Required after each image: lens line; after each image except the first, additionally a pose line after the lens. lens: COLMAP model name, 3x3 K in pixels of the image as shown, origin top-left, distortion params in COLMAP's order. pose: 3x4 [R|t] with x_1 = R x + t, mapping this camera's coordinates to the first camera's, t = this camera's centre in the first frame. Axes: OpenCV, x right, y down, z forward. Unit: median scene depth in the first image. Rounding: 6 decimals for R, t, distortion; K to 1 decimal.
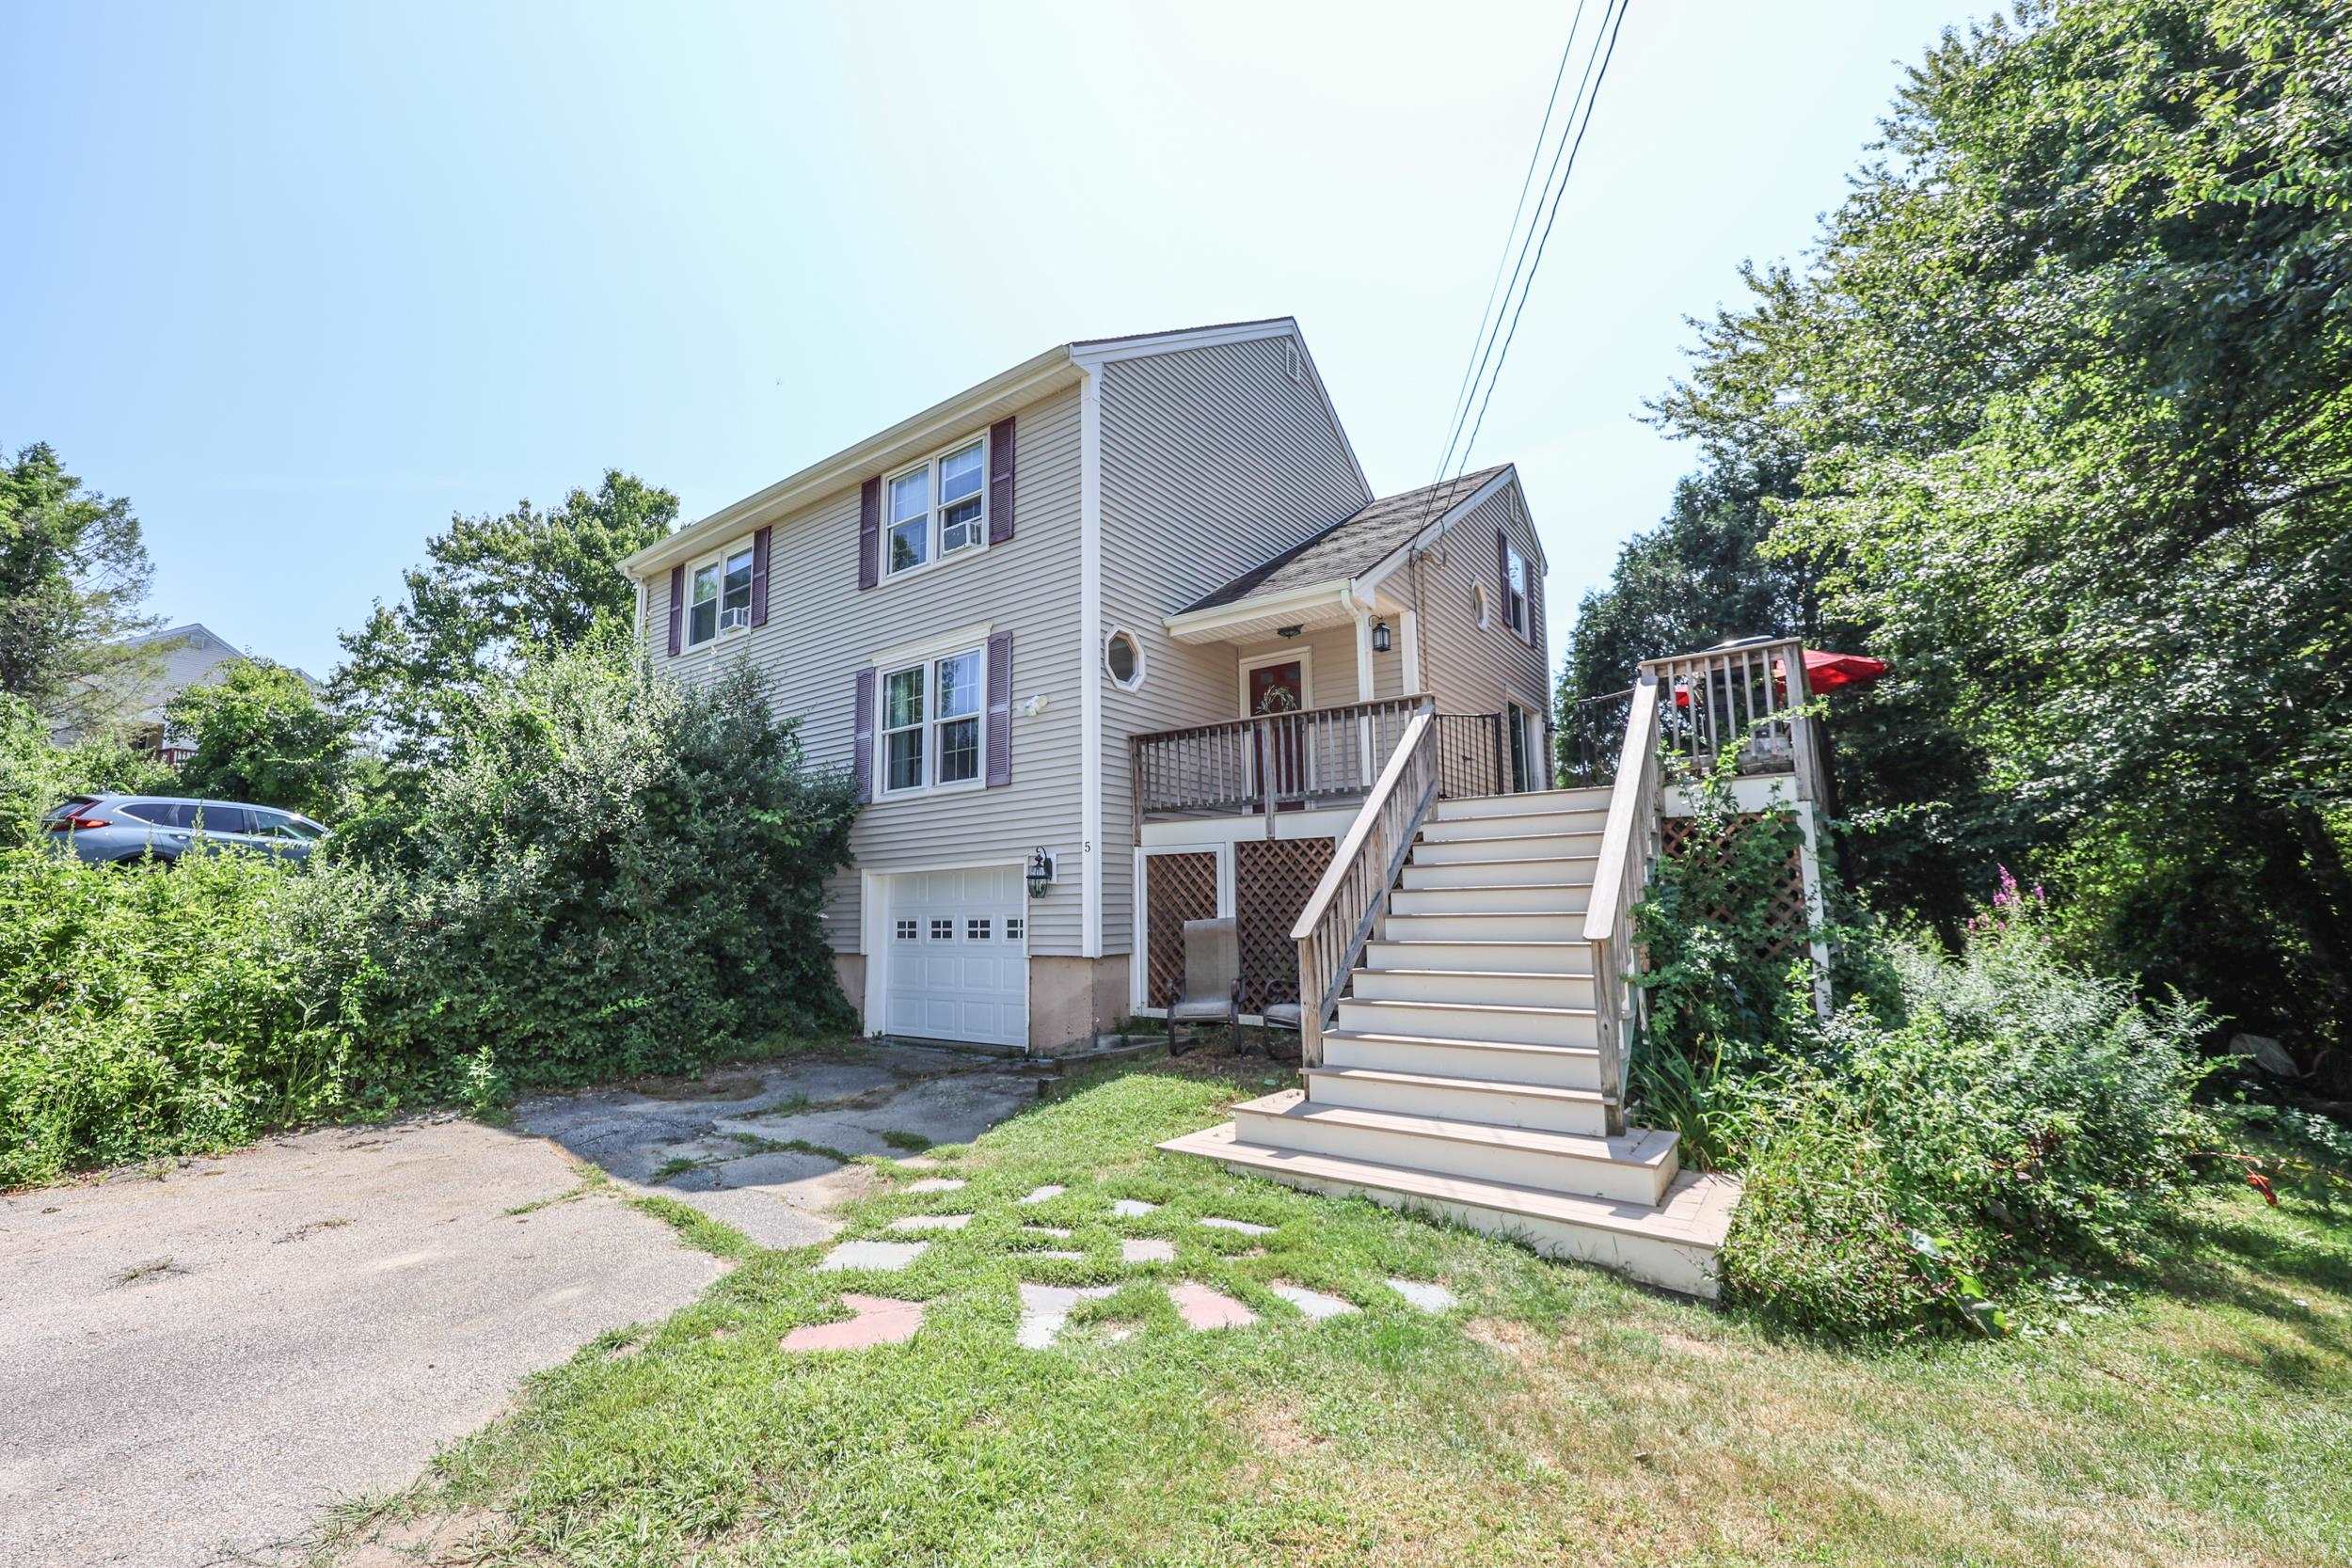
lens RADIAL K [[938.8, 0, 1187.8], [0, 938.8, 790.5], [0, 0, 1]] dist [0.002297, 0.000332]
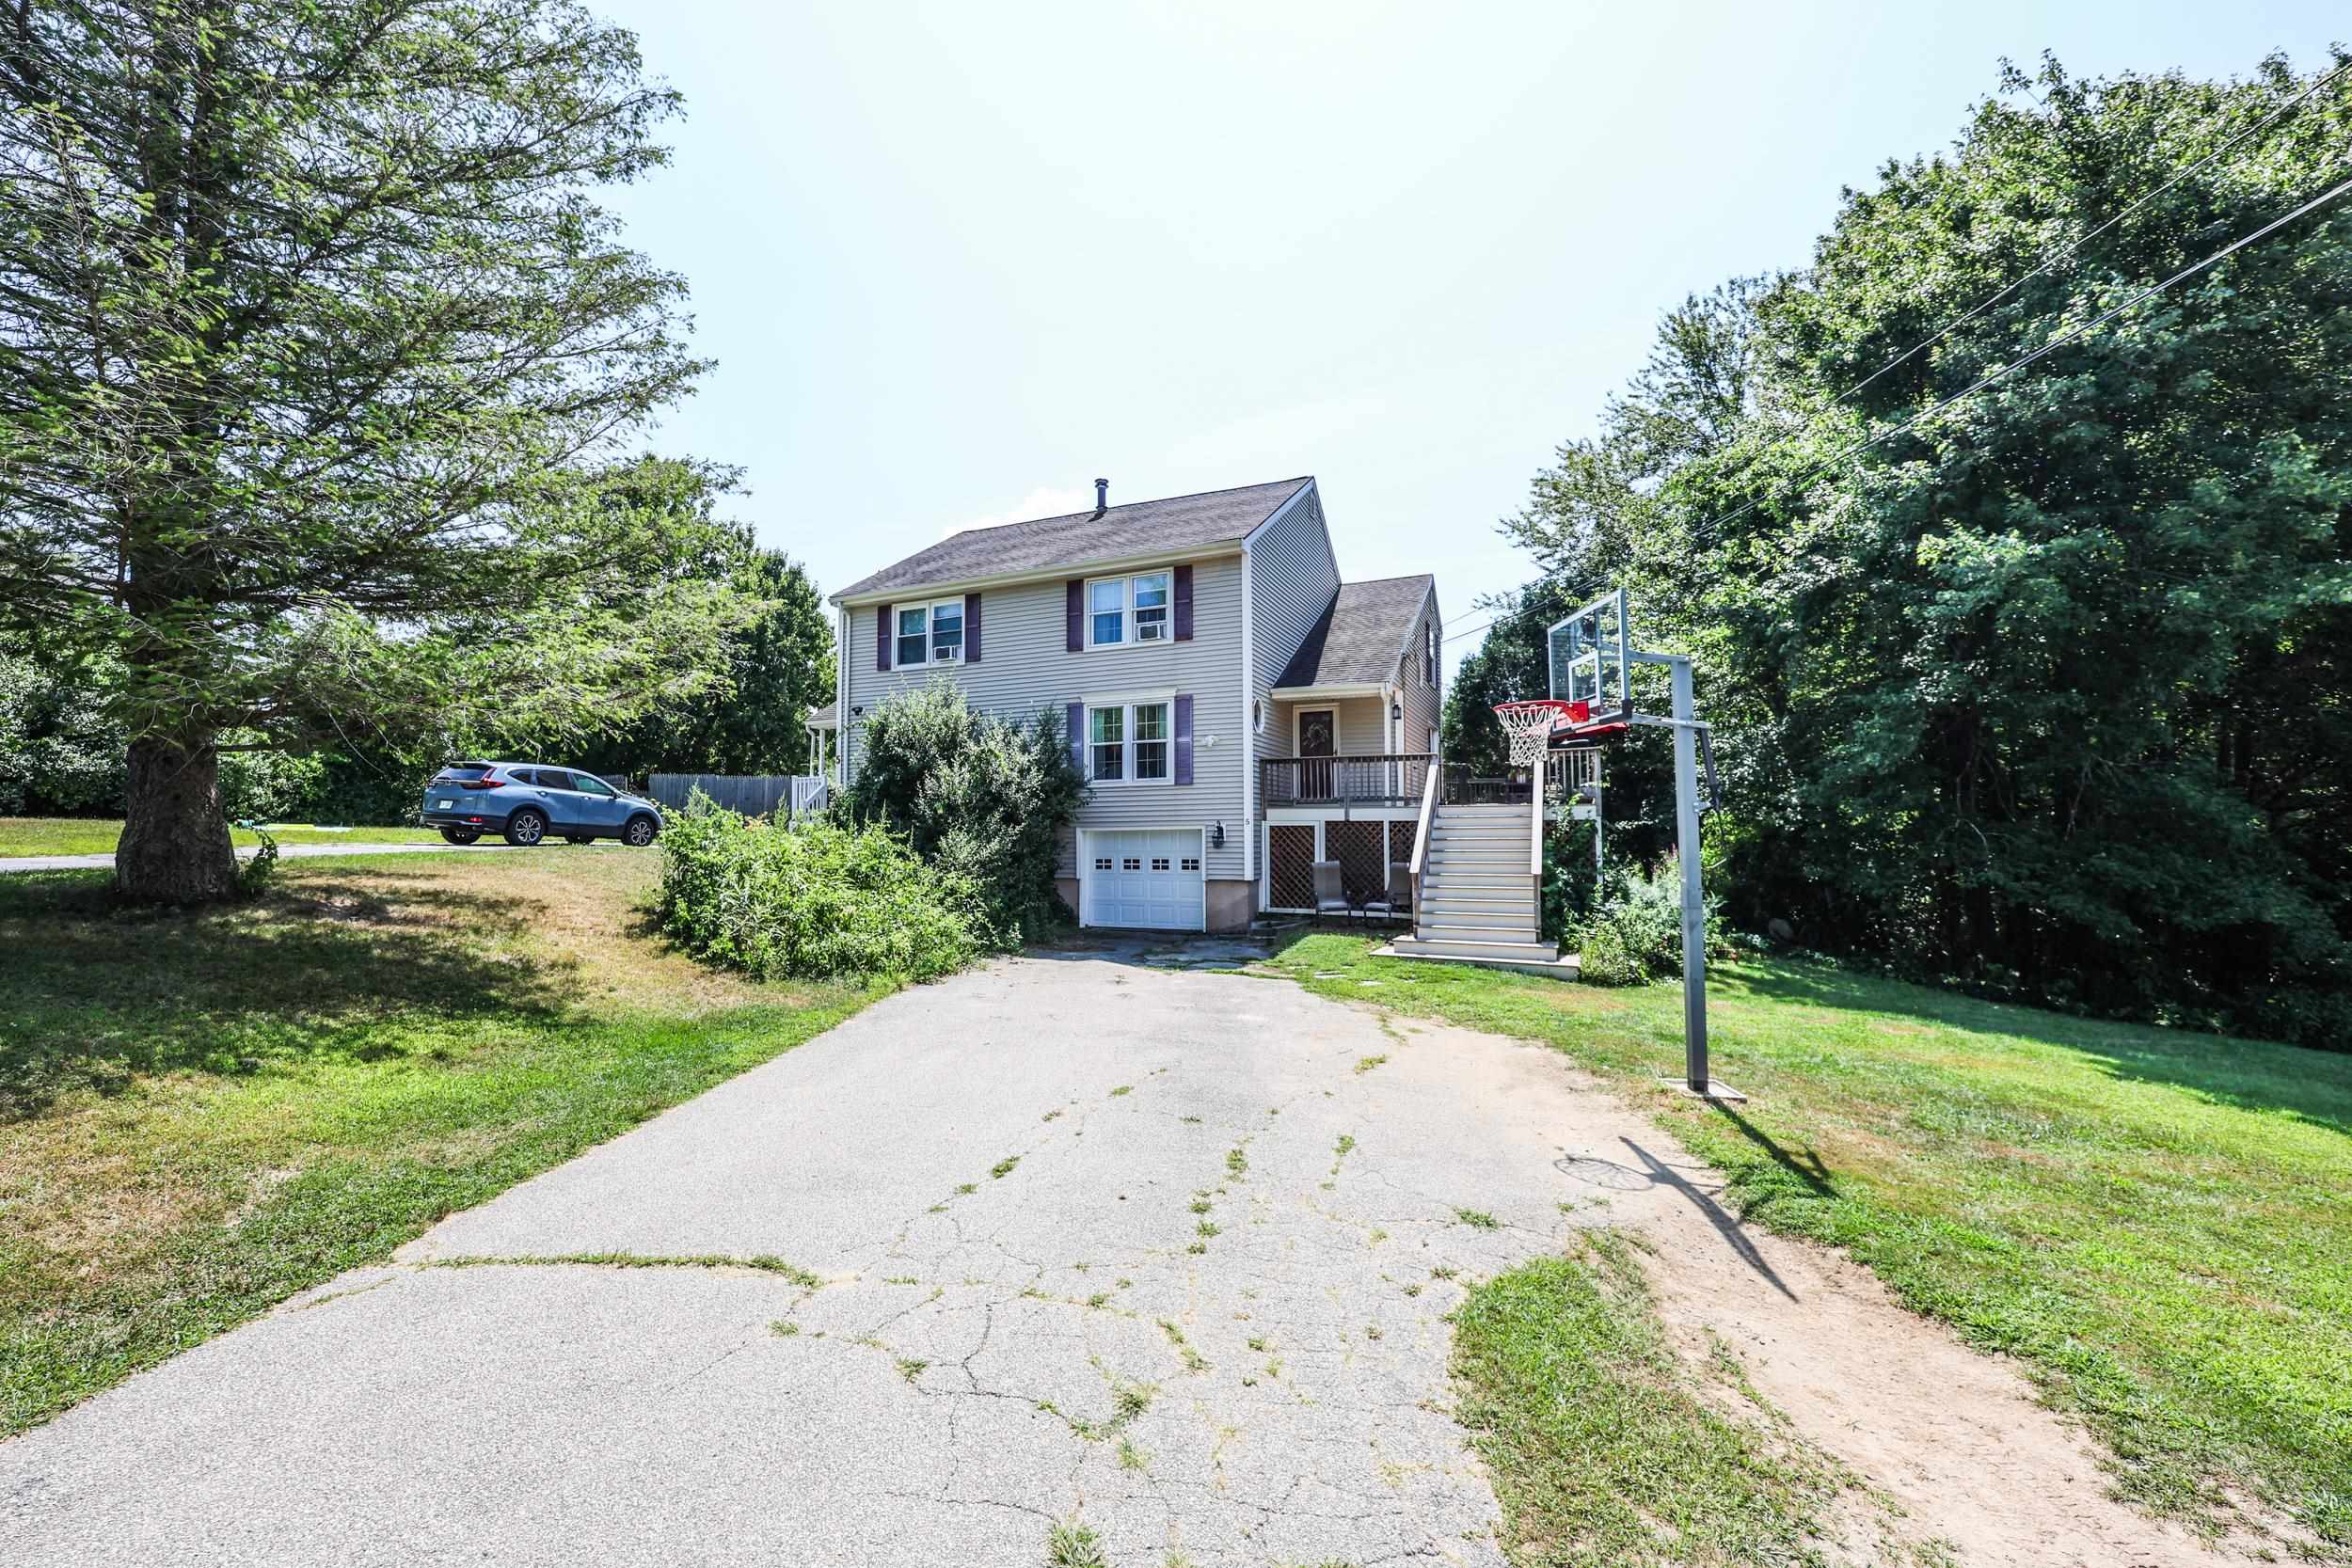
lens RADIAL K [[938.8, 0, 1187.8], [0, 938.8, 790.5], [0, 0, 1]] dist [0.002297, 0.000332]
pose [[0.976392, 0.023248, 0.214750, -0.553159], [-0.039673, 0.996580, 0.072494, -0.116772], [-0.212330, -0.079302, 0.973975, -0.692387]]
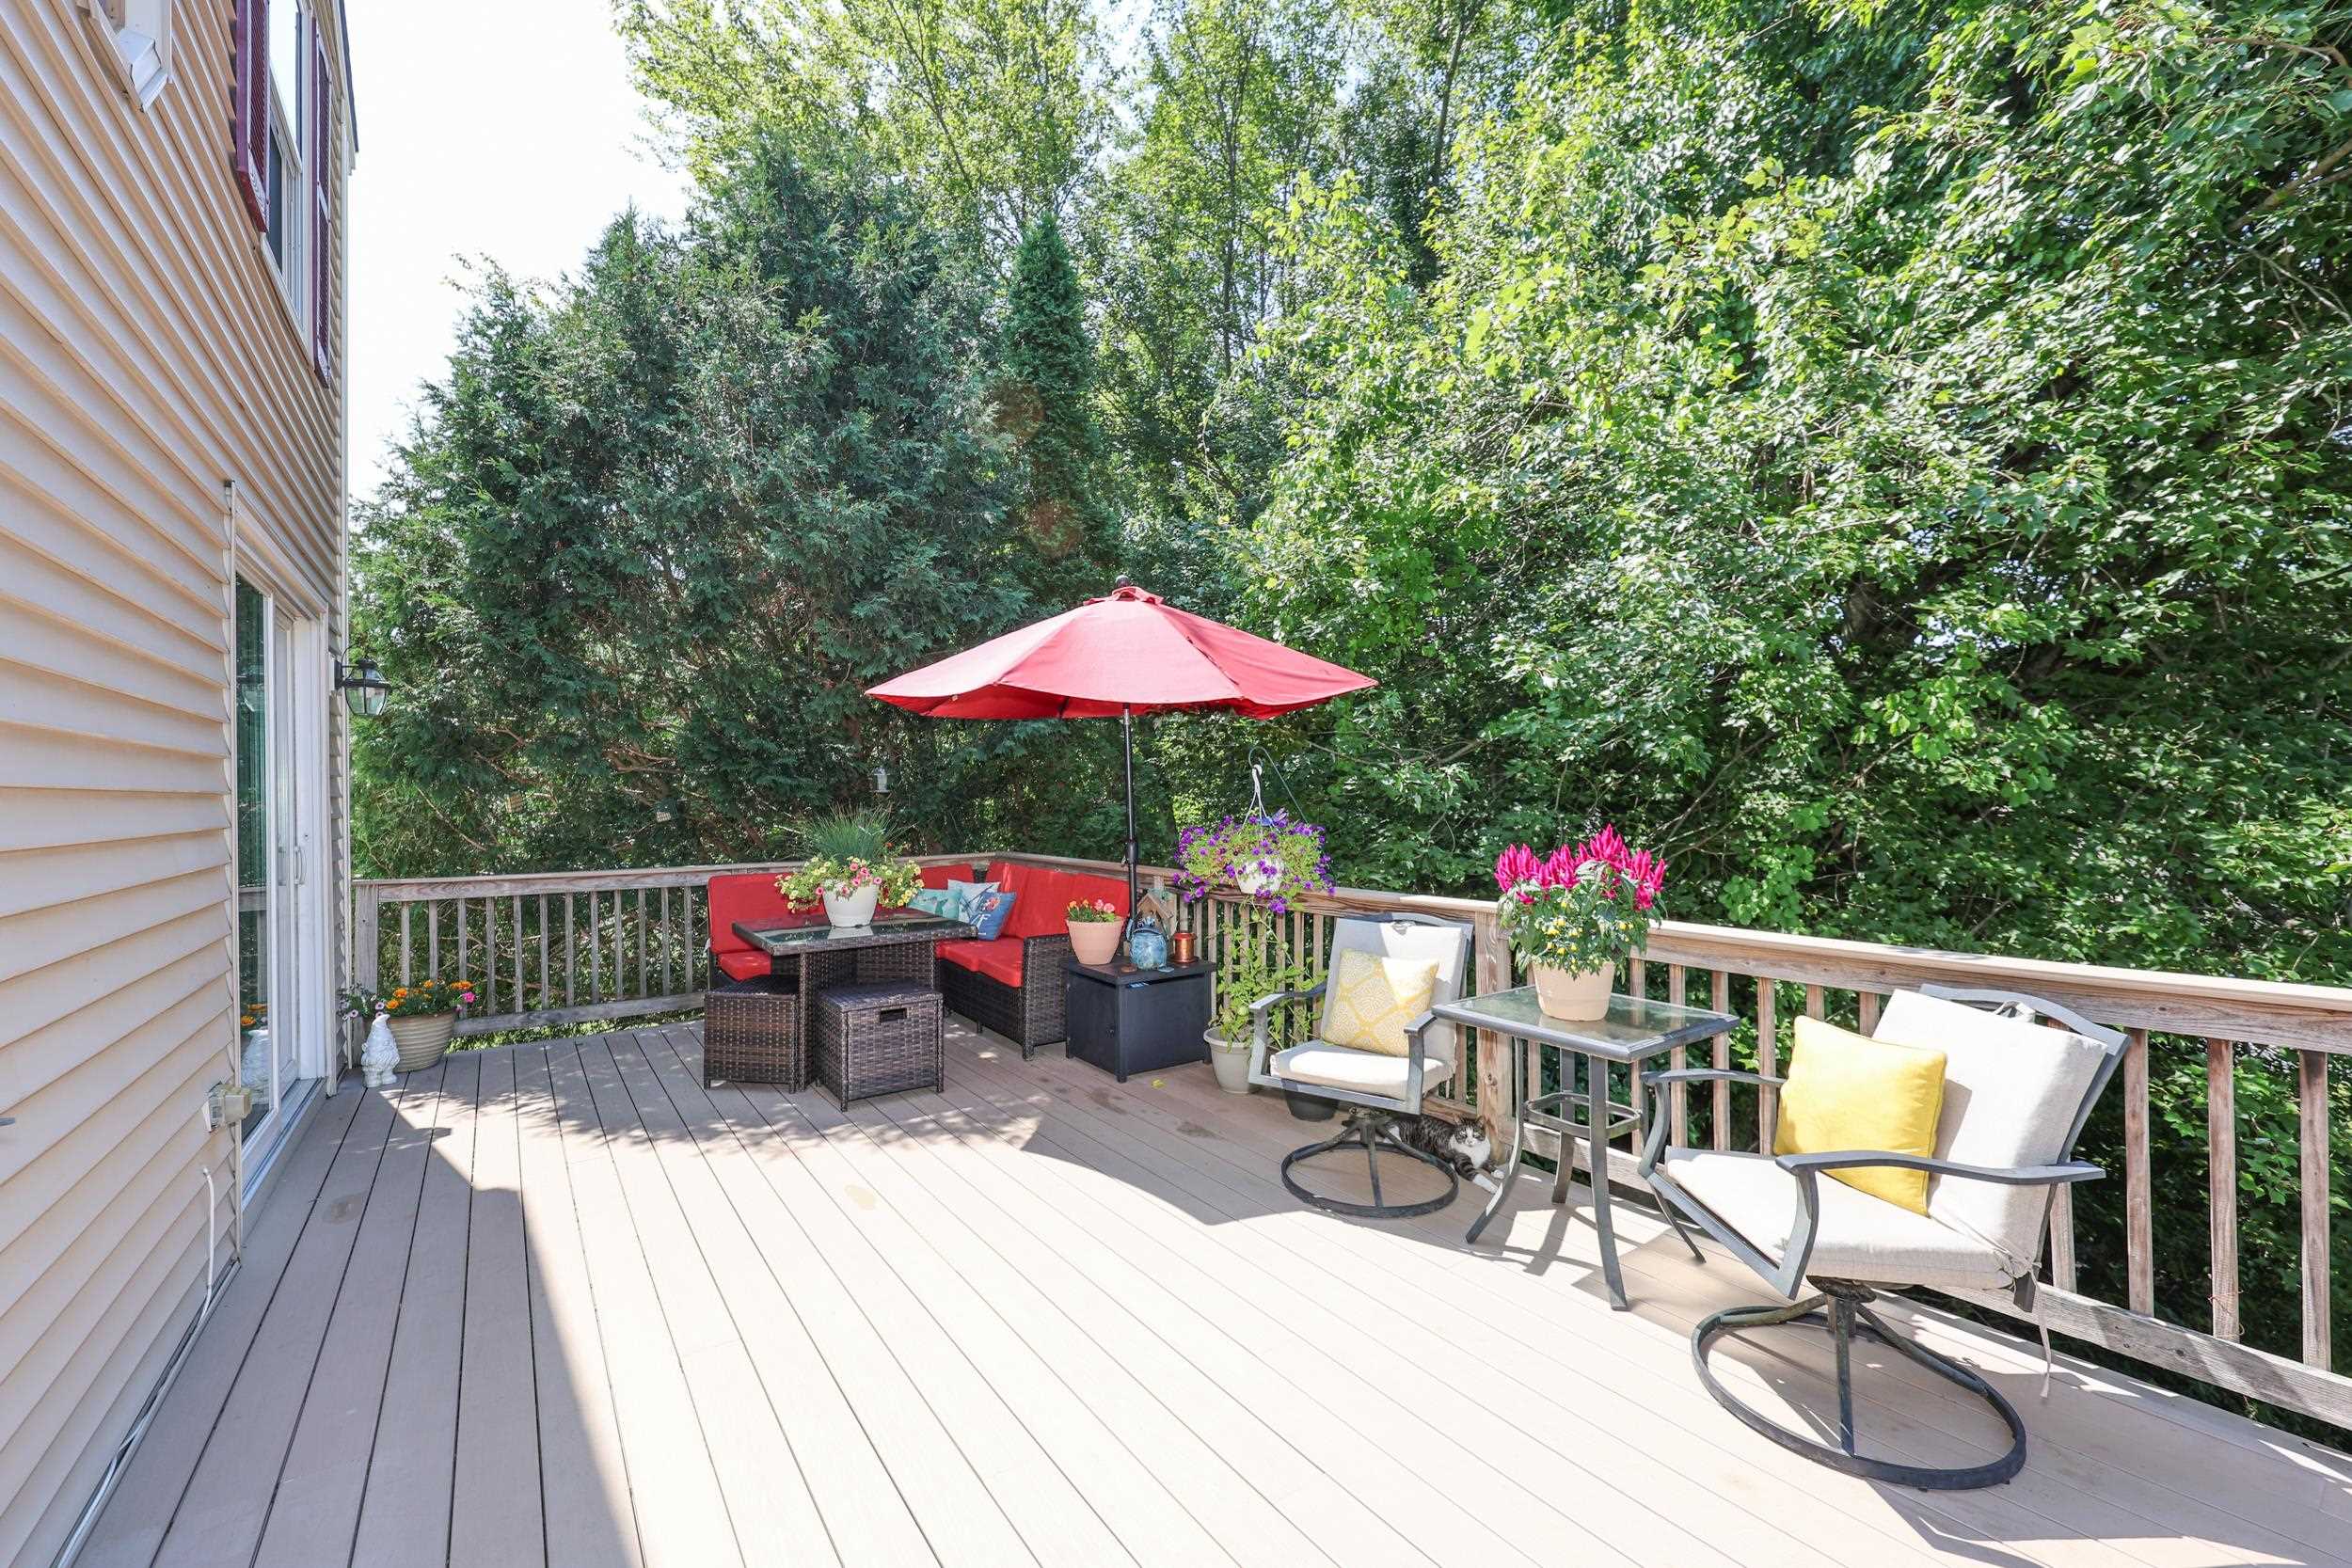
lens RADIAL K [[938.8, 0, 1187.8], [0, 938.8, 790.5], [0, 0, 1]] dist [0.002297, 0.000332]
pose [[0.349130, 0.004787, 0.937062, 0.291515], [-0.108330, 0.993489, 0.035286, -0.101168], [-0.930791, -0.113832, 0.347375, 0.948966]]
